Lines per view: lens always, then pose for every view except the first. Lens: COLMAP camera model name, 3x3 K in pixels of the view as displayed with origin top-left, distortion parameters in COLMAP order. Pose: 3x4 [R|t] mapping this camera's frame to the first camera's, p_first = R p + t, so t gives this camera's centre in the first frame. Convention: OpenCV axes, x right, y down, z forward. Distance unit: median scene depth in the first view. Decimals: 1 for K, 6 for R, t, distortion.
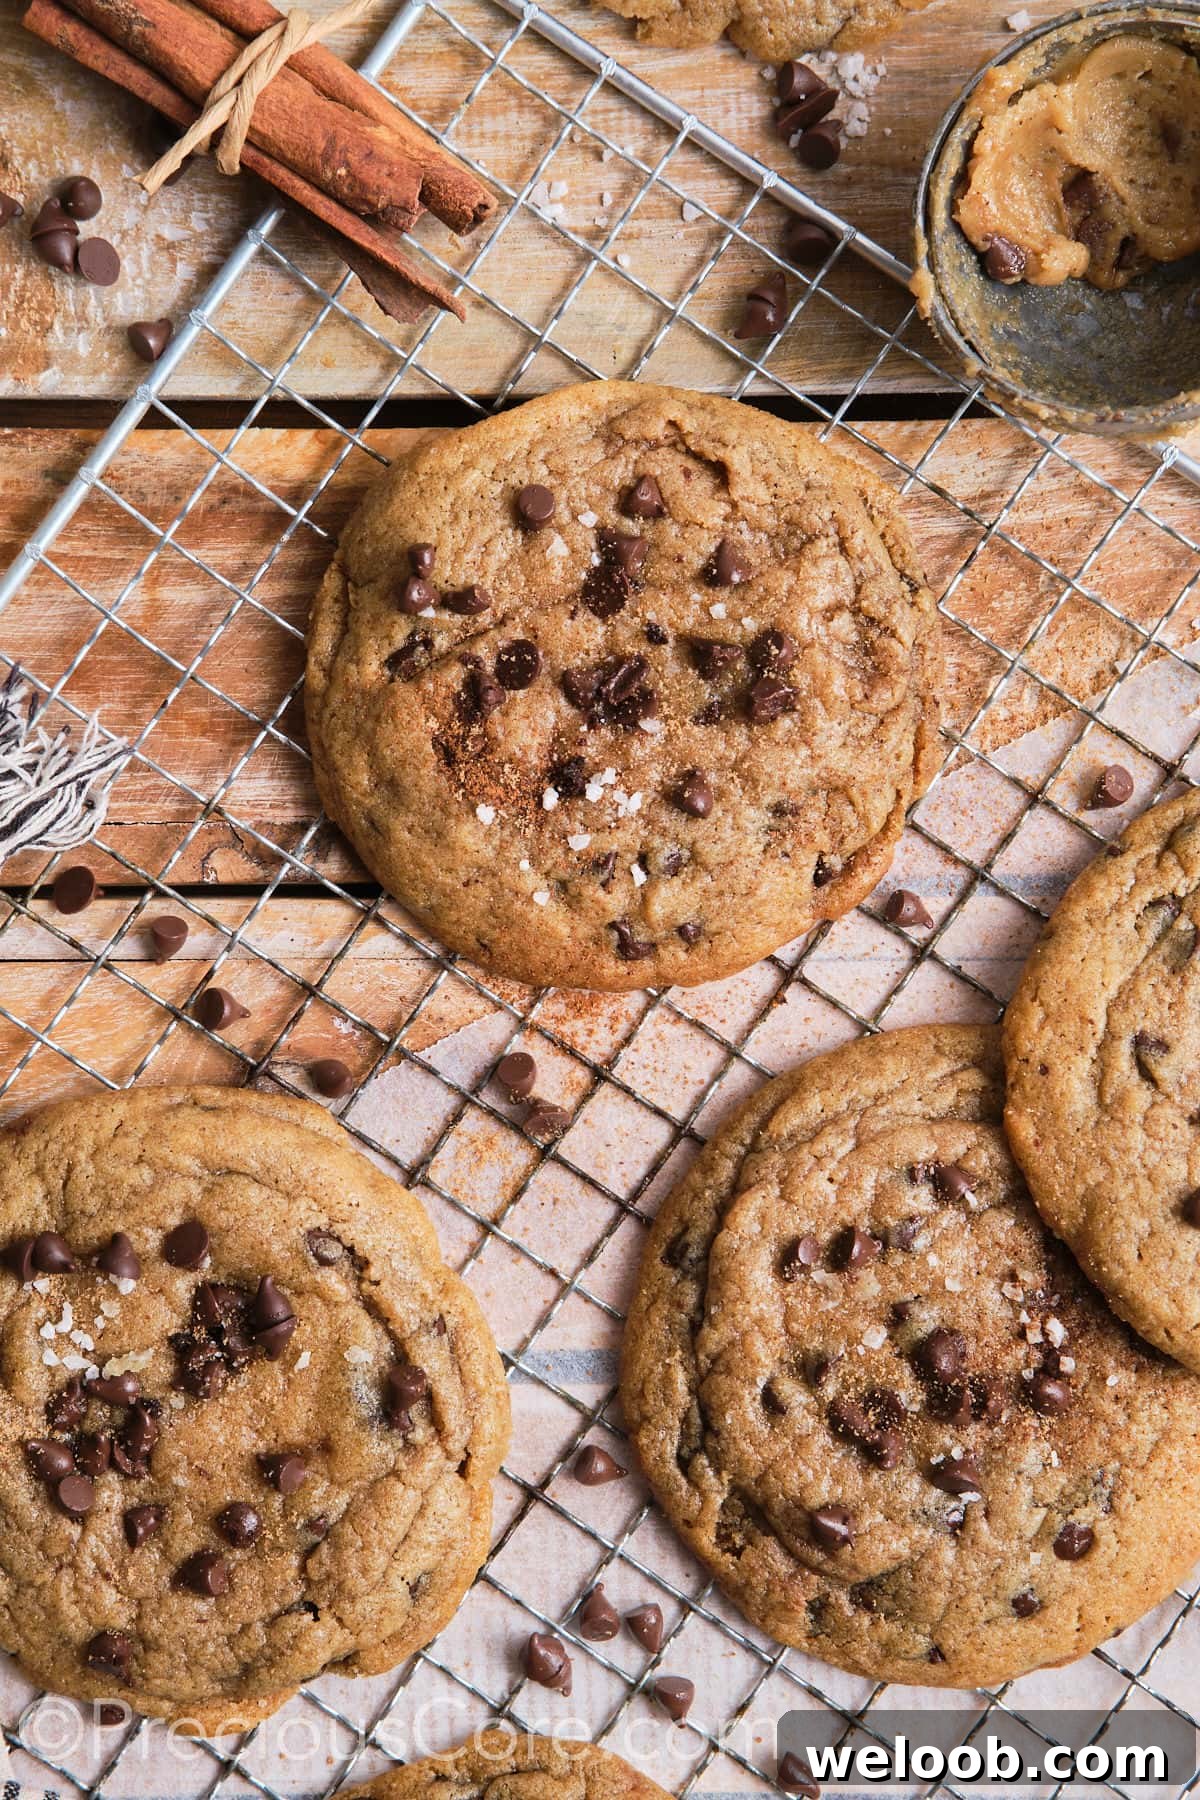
lens RADIAL K [[5105.0, 0, 587.6], [0, 5105.0, 898.7], [0, 0, 1]] dist [0.808788, 0.000000]
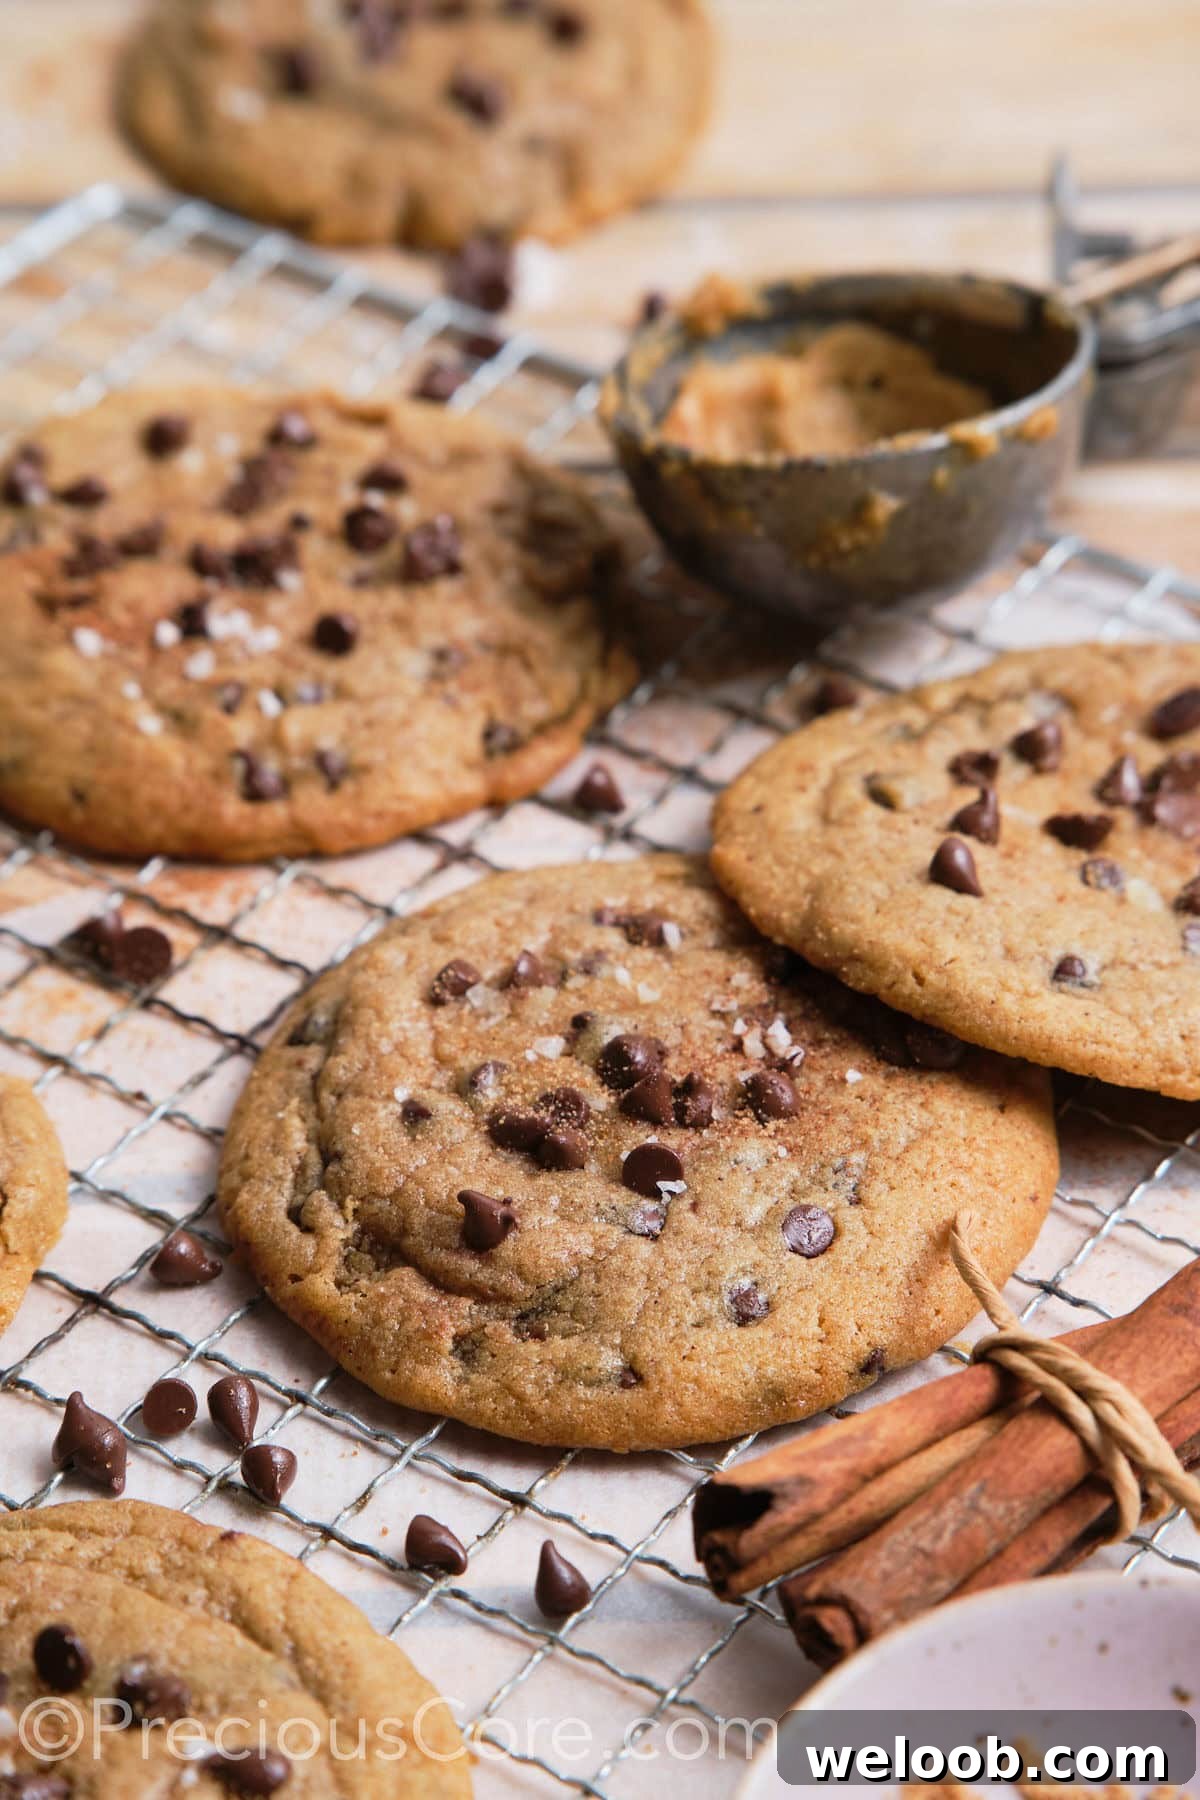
lens RADIAL K [[5114.2, 0, 584.2], [0, 5114.2, 902.8], [0, 0, 1]] dist [0.830049, 0.000000]
pose [[0.999998, -0.001788, 0.000092, 0.060853], [0.001209, 0.636783, -0.771042, 0.661110], [0.001320, 0.771041, 0.636784, 0.492350]]
